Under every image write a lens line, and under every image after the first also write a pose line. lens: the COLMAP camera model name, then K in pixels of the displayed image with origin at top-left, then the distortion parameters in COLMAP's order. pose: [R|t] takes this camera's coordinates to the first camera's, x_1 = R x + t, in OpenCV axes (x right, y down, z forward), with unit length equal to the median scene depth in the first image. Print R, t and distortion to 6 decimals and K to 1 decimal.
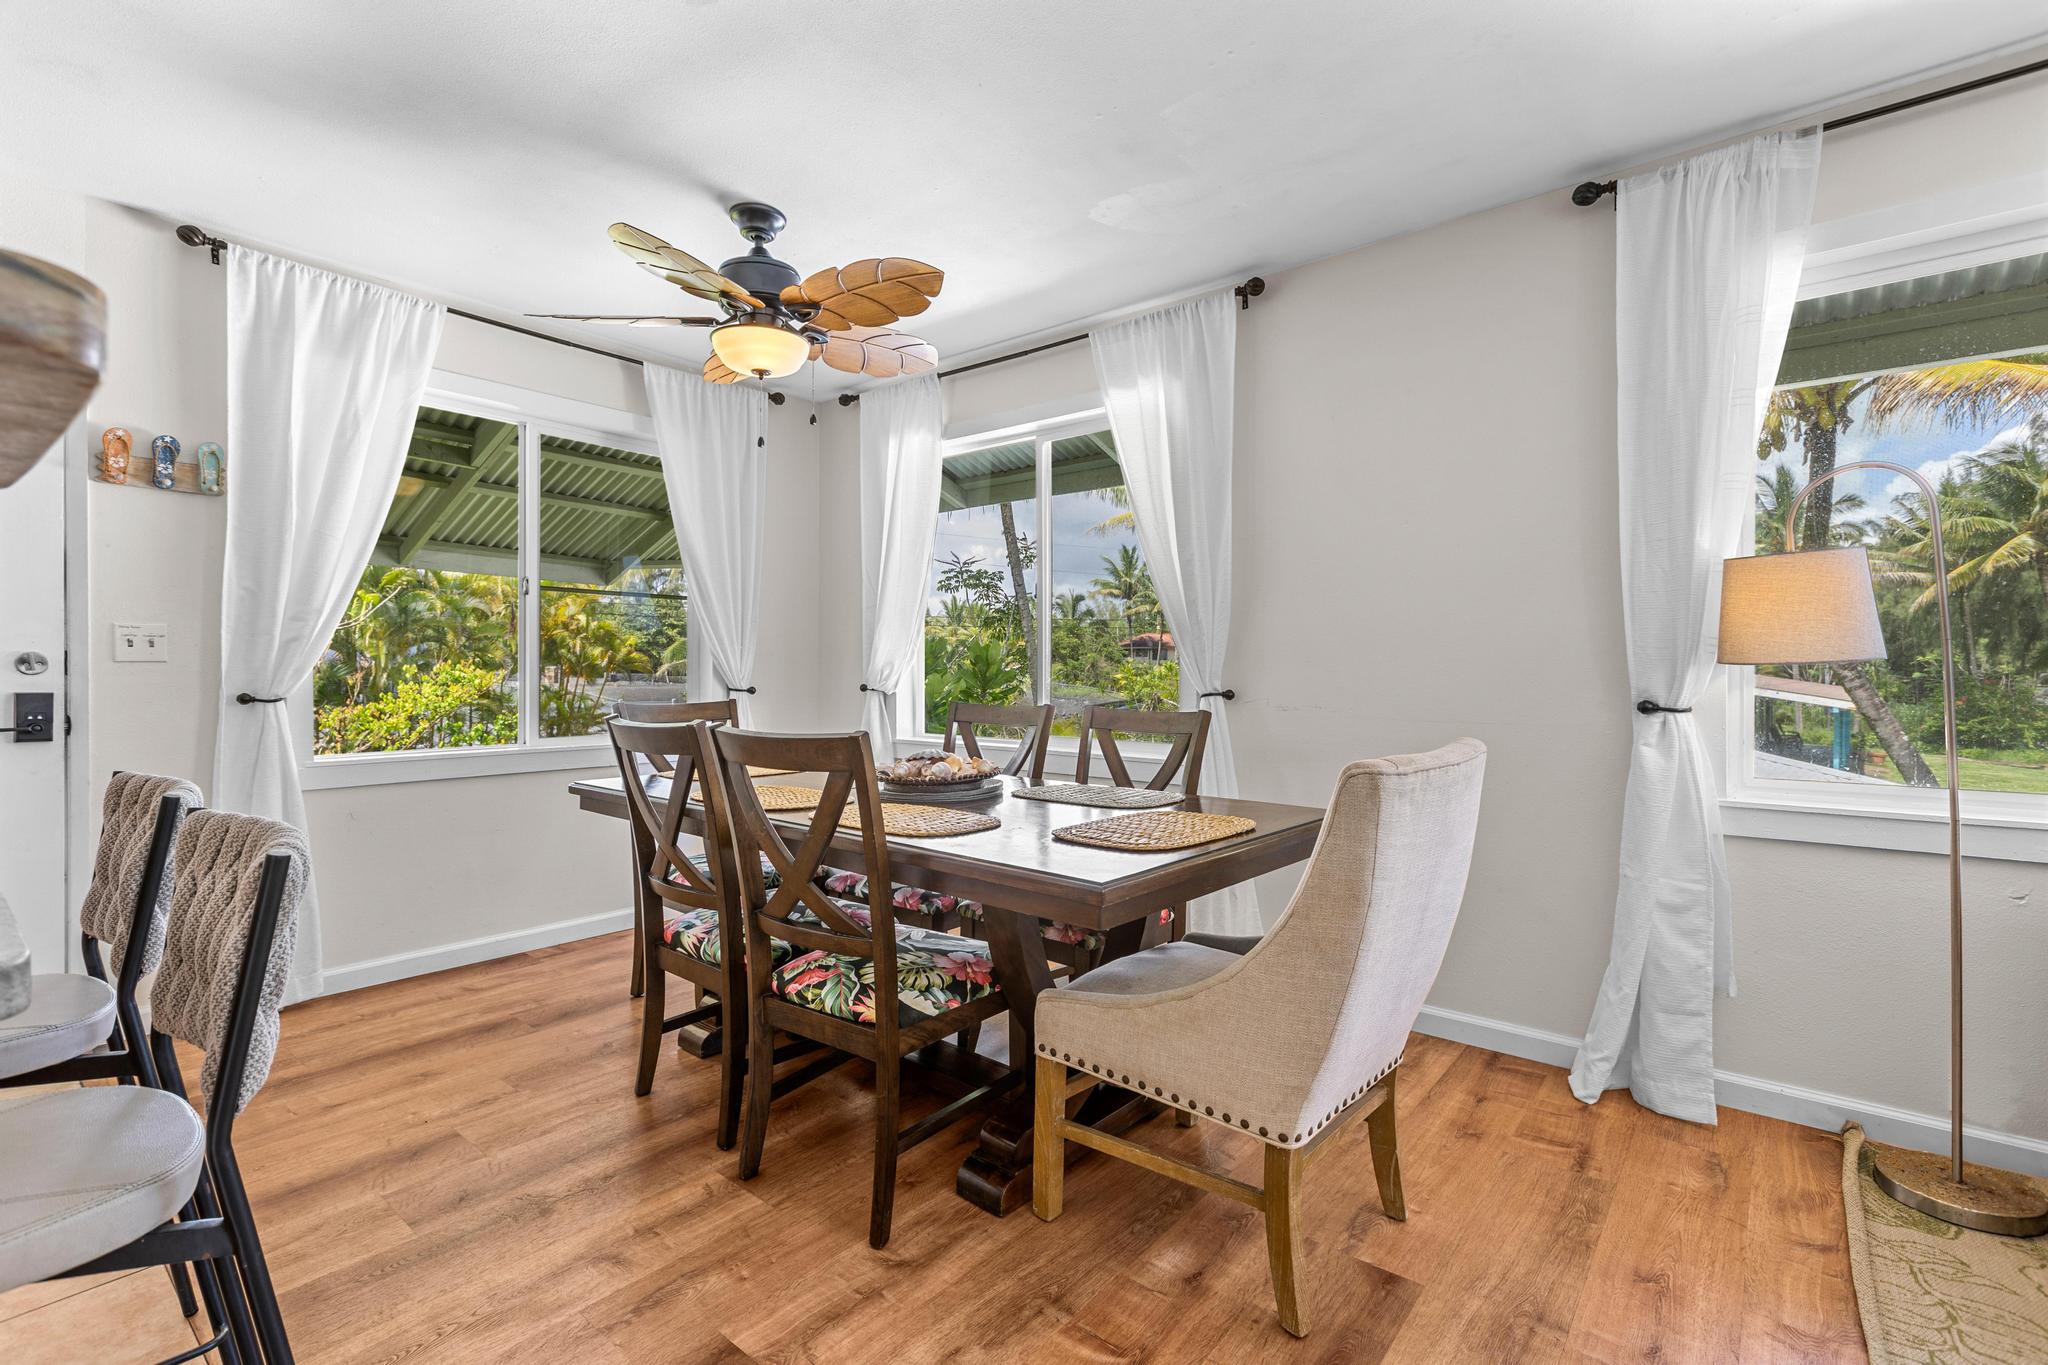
lens RADIAL K [[914.5, 0, 1020.7], [0, 914.5, 685.3], [0, 0, 1]] dist [0.003090, -0.000774]
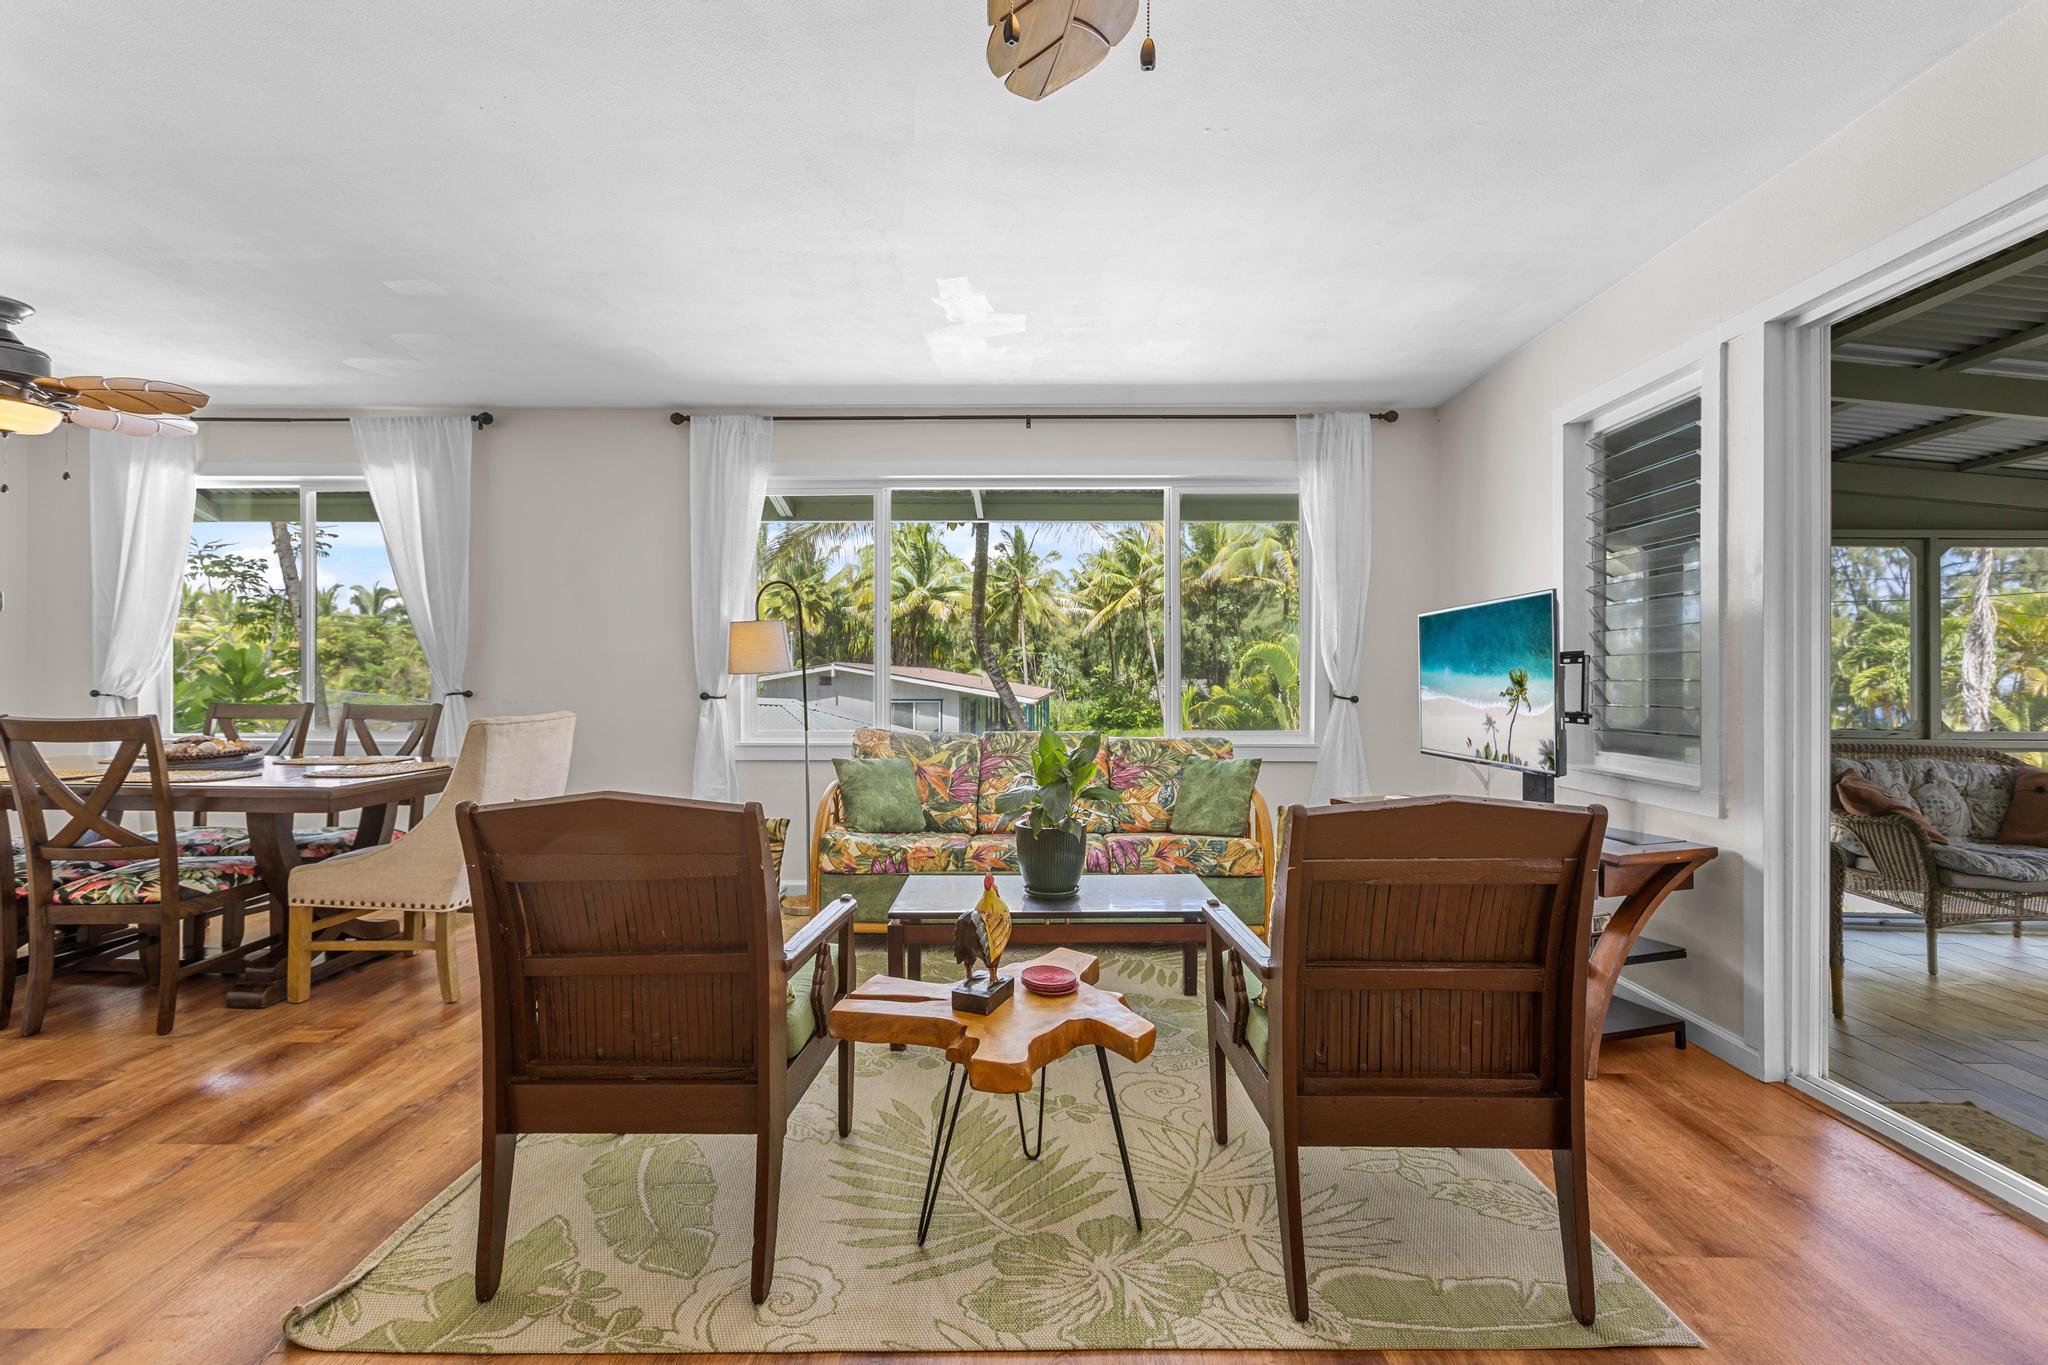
lens RADIAL K [[914.5, 0, 1023.3], [0, 914.5, 678.5], [0, 0, 1]] dist [0.003090, -0.000774]
pose [[0.783637, -0.001272, 0.621218, 0.017148], [0.010160, 0.999890, -0.010768, 0.010918], [-0.621136, 0.014750, 0.783564, -0.718630]]
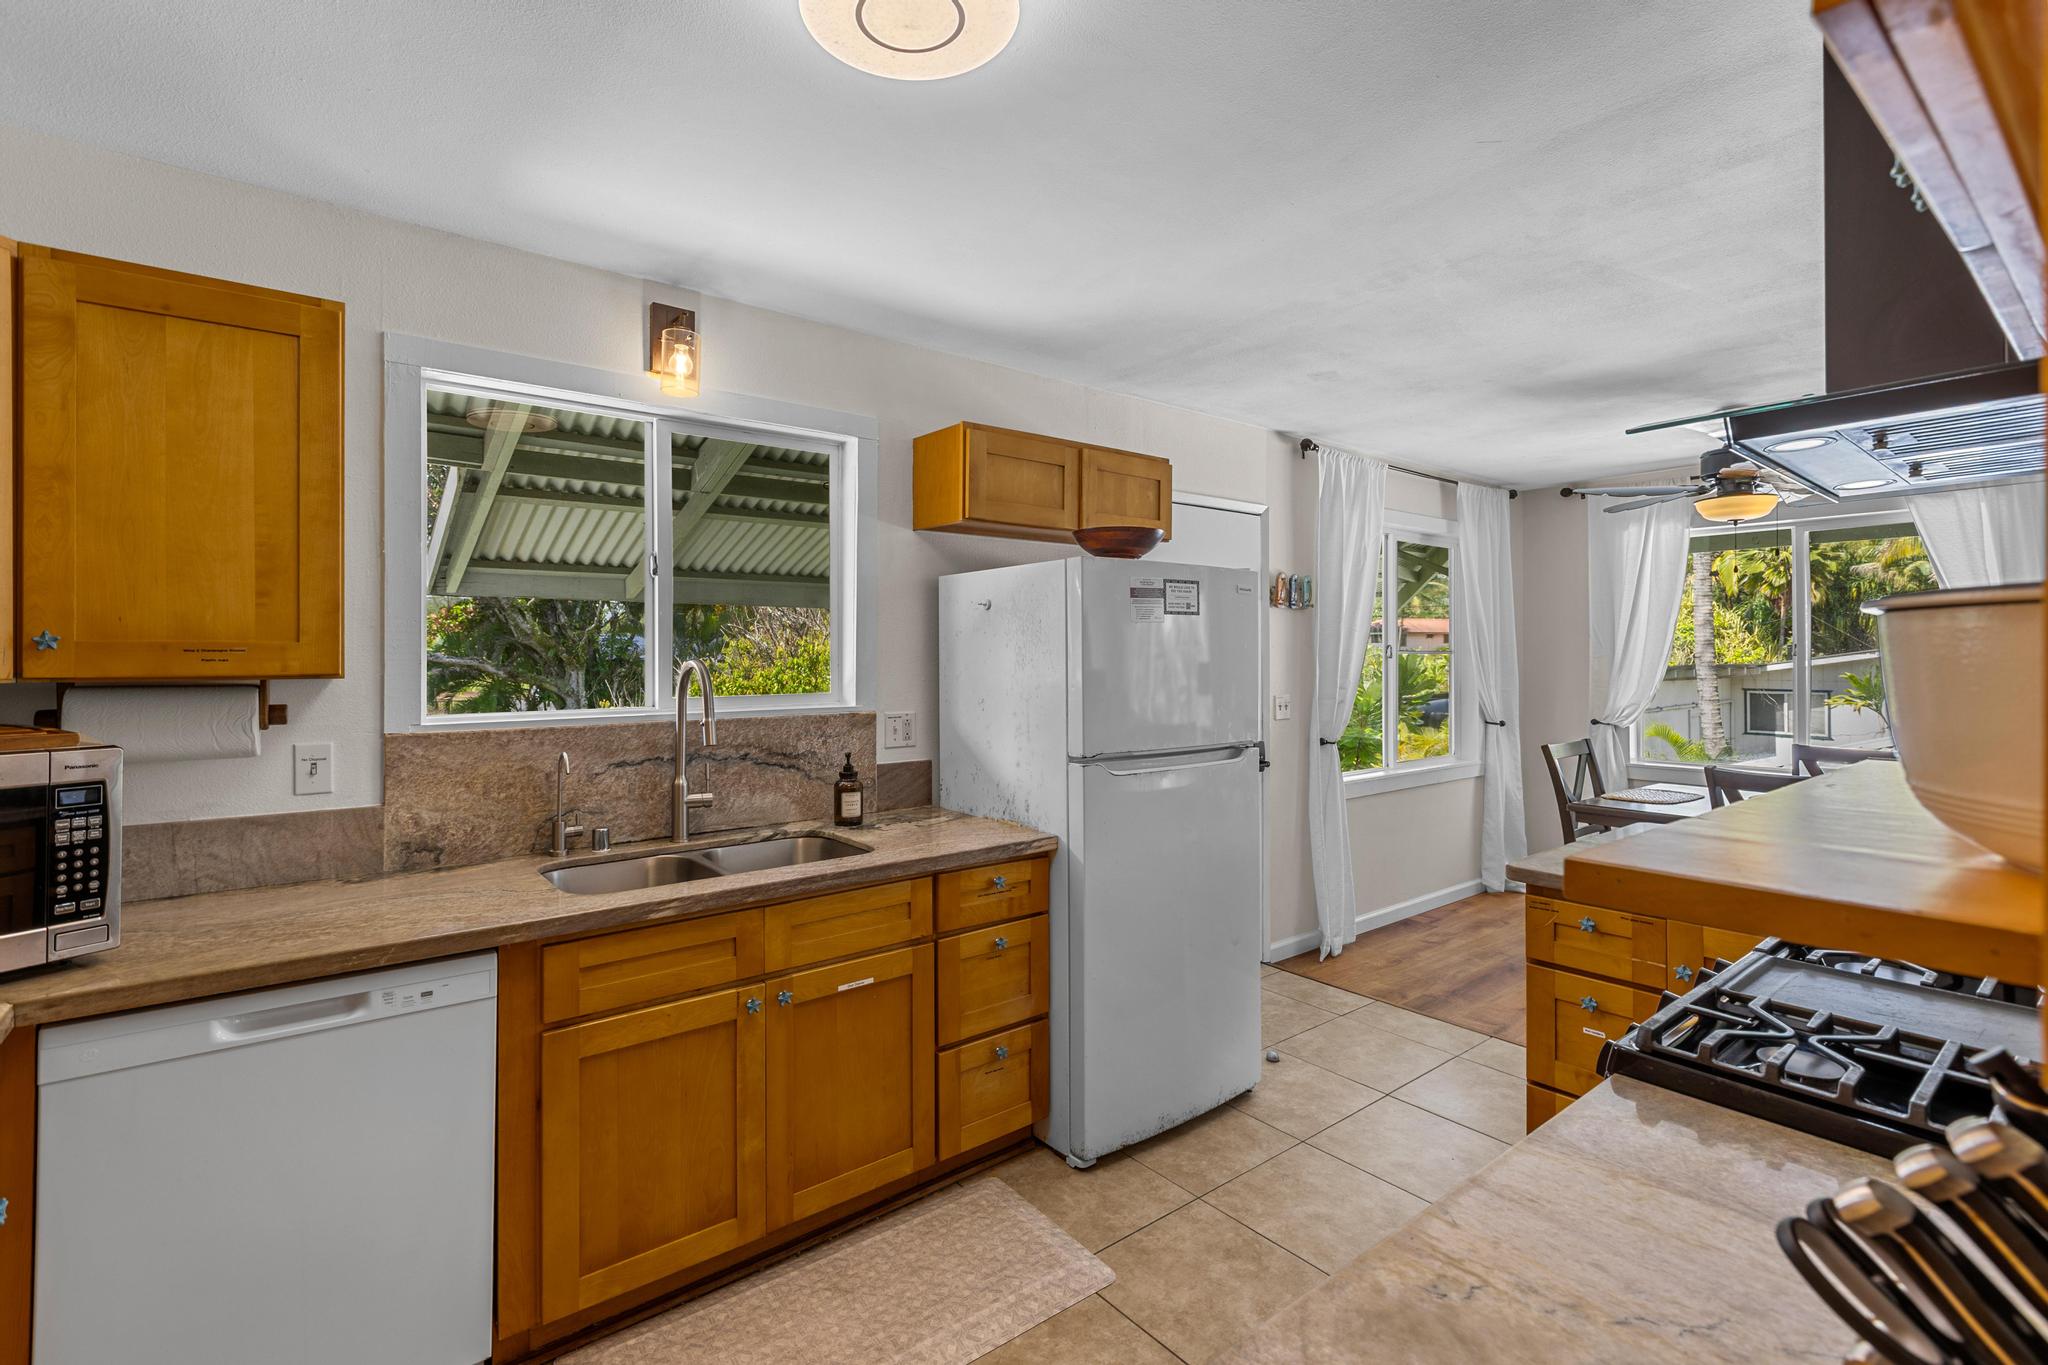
lens RADIAL K [[914.5, 0, 1025.4], [0, 914.5, 668.3], [0, 0, 1]] dist [0.003090, -0.000774]
pose [[0.975872, -0.019354, -0.217484, -0.948867], [0.013781, 0.999537, -0.027113, -0.069292], [0.217908, 0.023462, 0.975687, -0.568708]]
